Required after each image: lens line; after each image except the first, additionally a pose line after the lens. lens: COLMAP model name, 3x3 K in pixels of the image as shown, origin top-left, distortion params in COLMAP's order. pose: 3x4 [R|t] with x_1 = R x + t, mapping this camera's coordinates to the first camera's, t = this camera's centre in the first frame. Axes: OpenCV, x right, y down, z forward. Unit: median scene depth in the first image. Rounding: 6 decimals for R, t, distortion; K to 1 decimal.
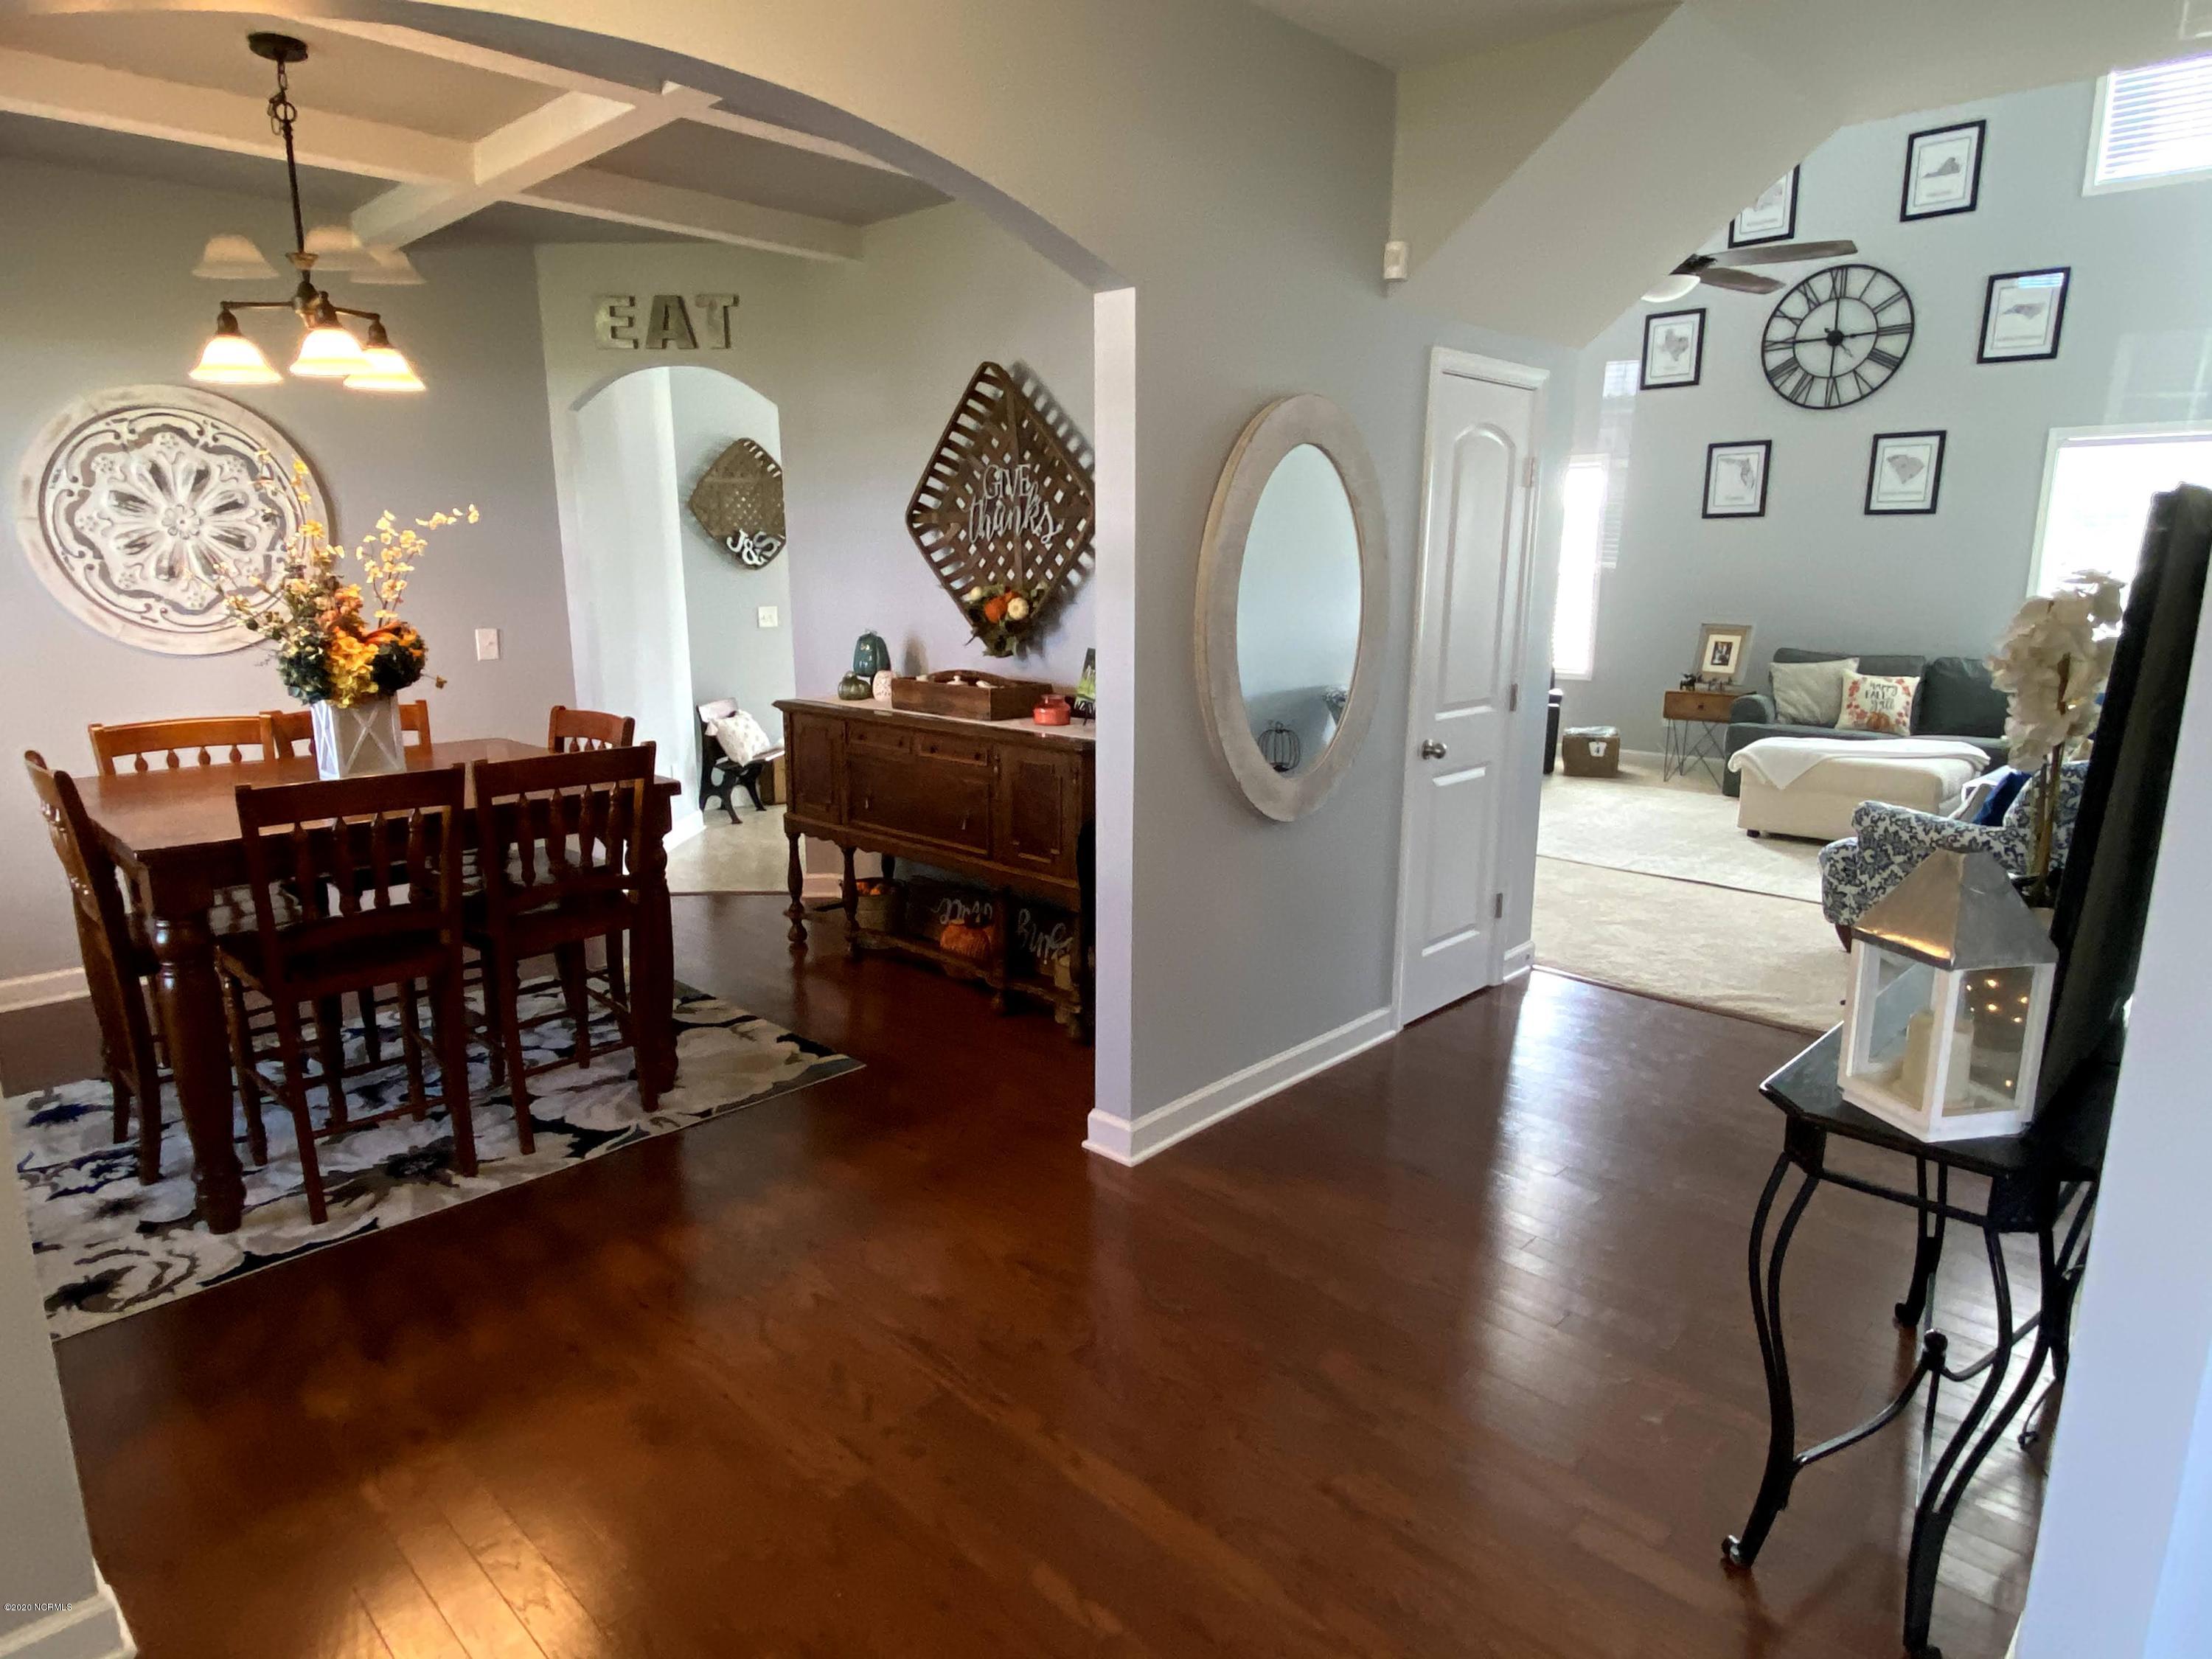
lens RADIAL K [[1272.2, 0, 1106.0], [0, 1272.2, 829.5], [0, 0, 1]] dist [0.044382, -0.046354]
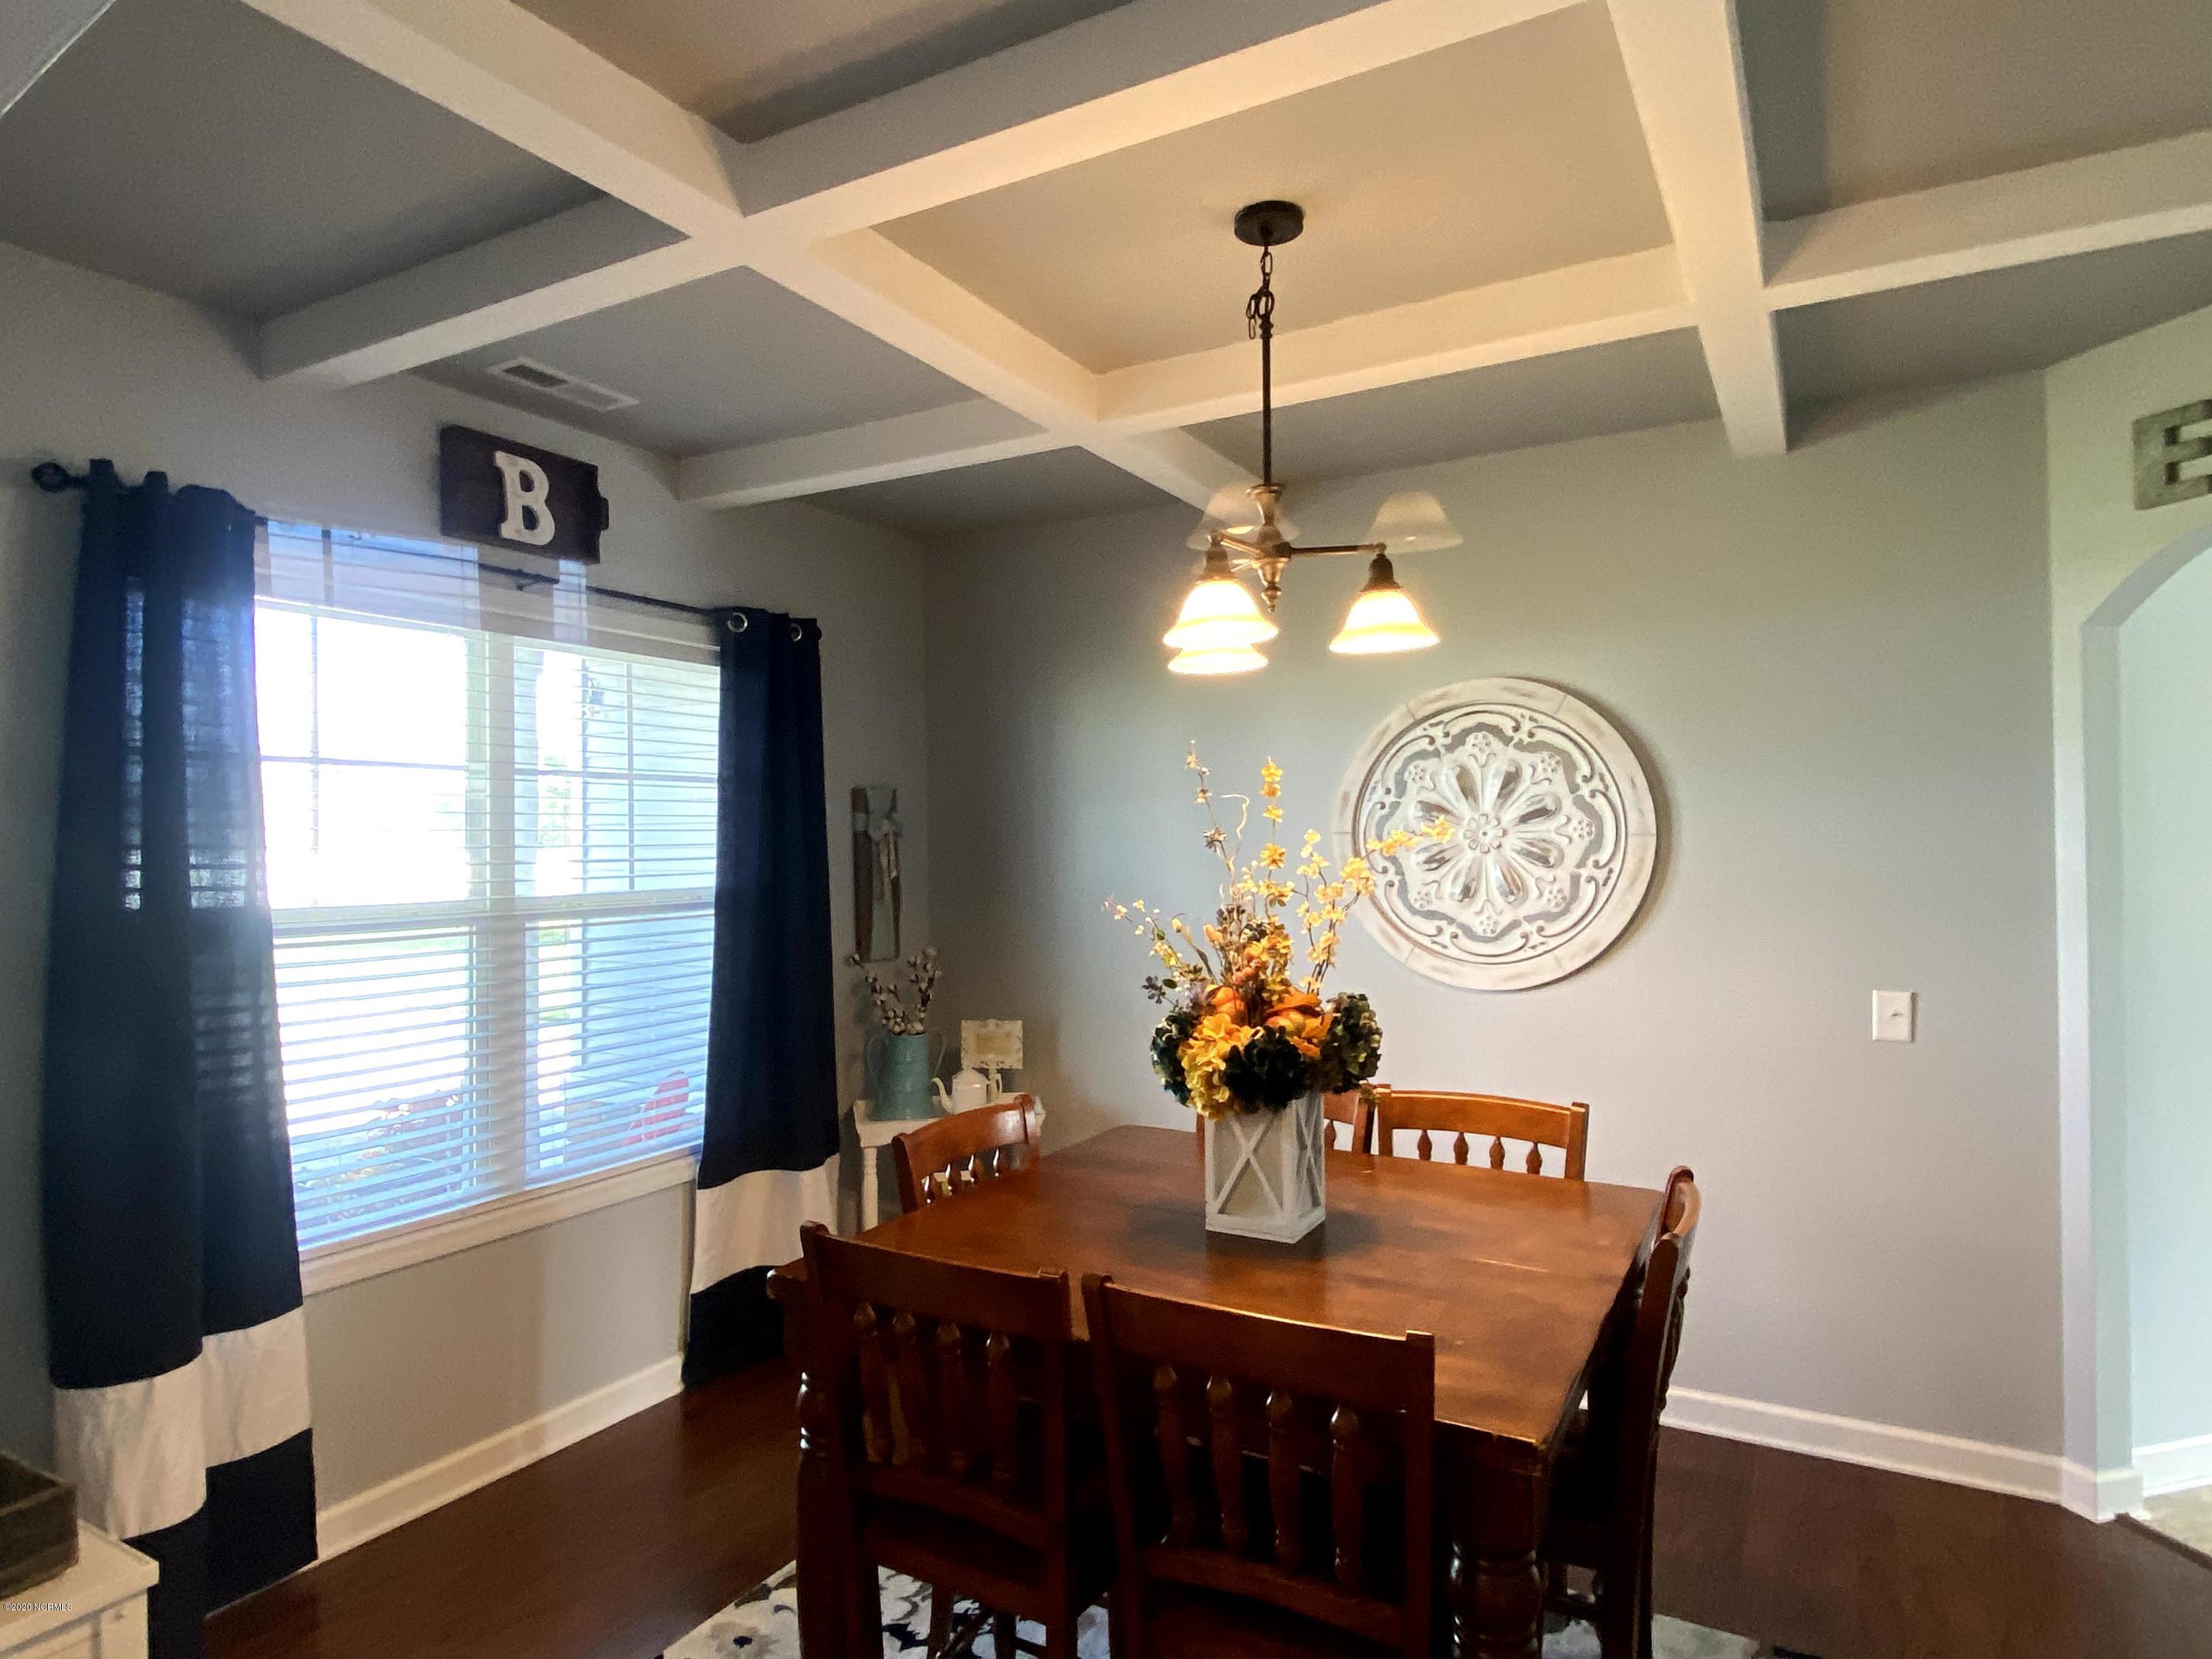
lens RADIAL K [[1272.7, 0, 1092.3], [0, 1272.7, 832.6], [0, 0, 1]] dist [0.135720, -0.187742]
pose [[0.237649, -0.008160, -0.971317, 0.041642], [-0.195557, 0.979088, -0.056072, -0.145224], [0.951462, 0.203273, 0.231083, 0.570984]]
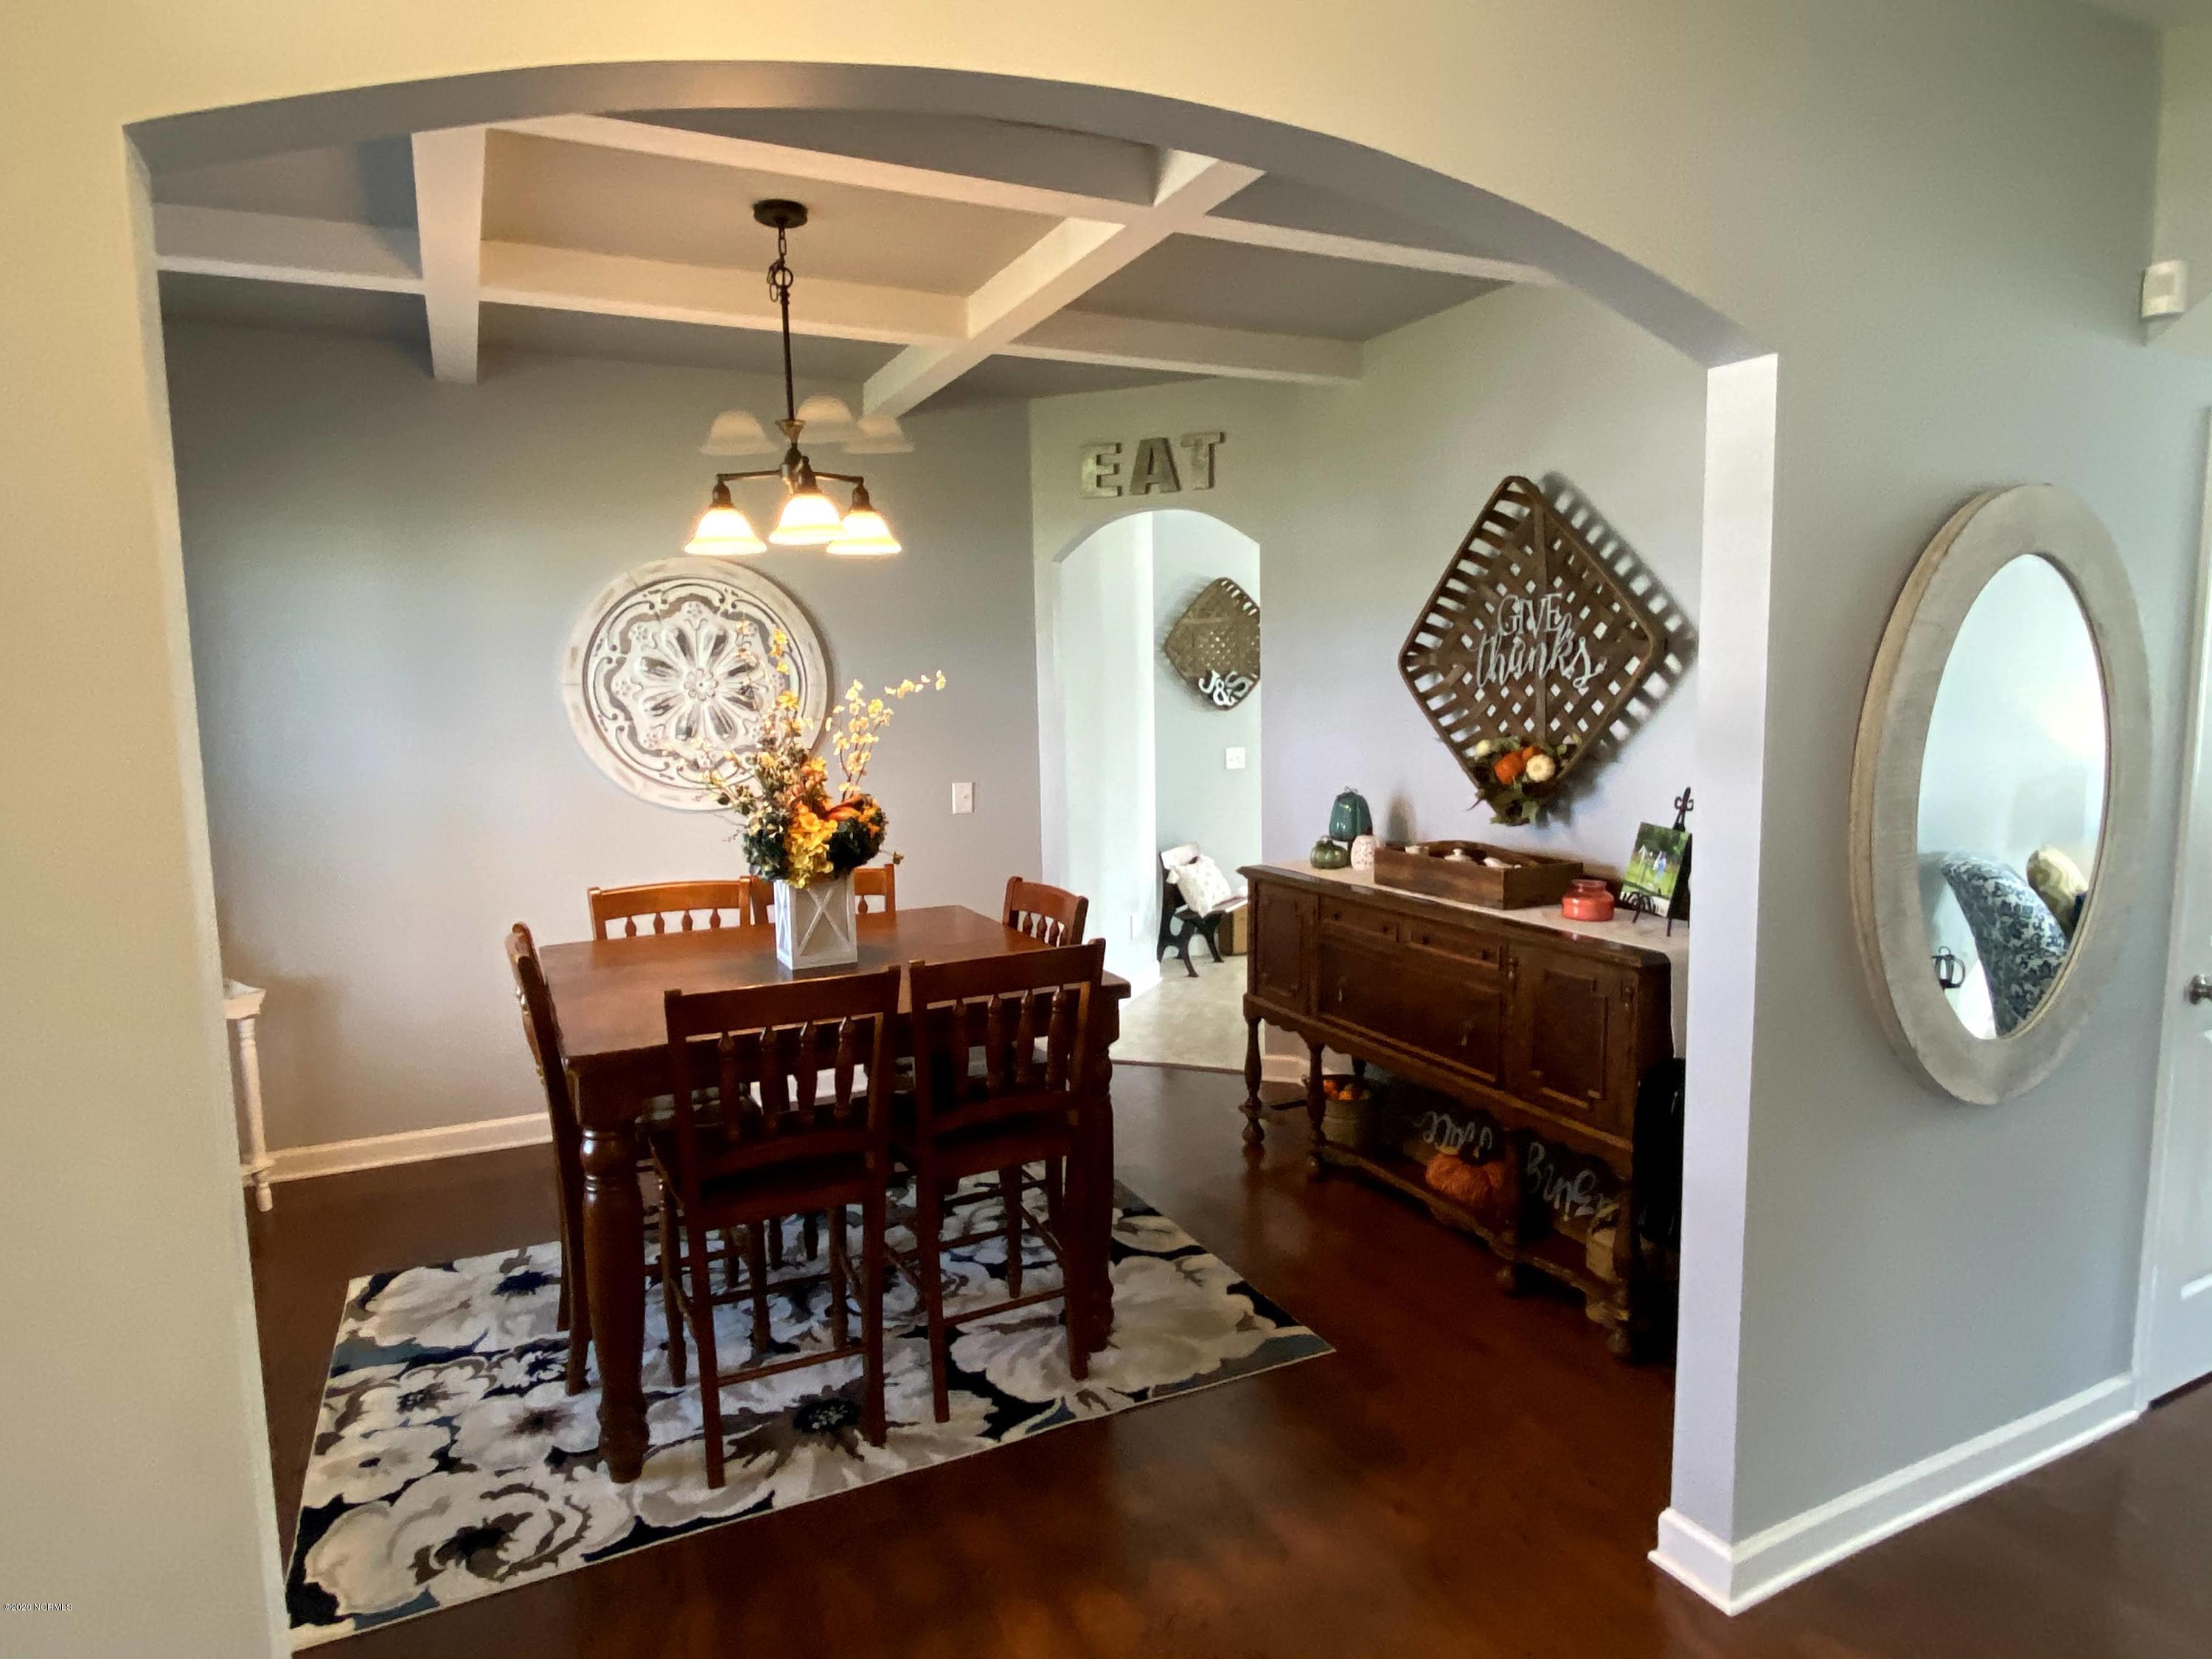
lens RADIAL K [[1272.7, 0, 1092.3], [0, 1272.7, 832.6], [0, 0, 1]] dist [0.135720, -0.187742]
pose [[0.934242, 0.023930, -0.355835, -0.045189], [-0.056293, 0.995133, -0.080873, -0.053703], [0.352168, 0.095586, 0.931043, 0.149016]]
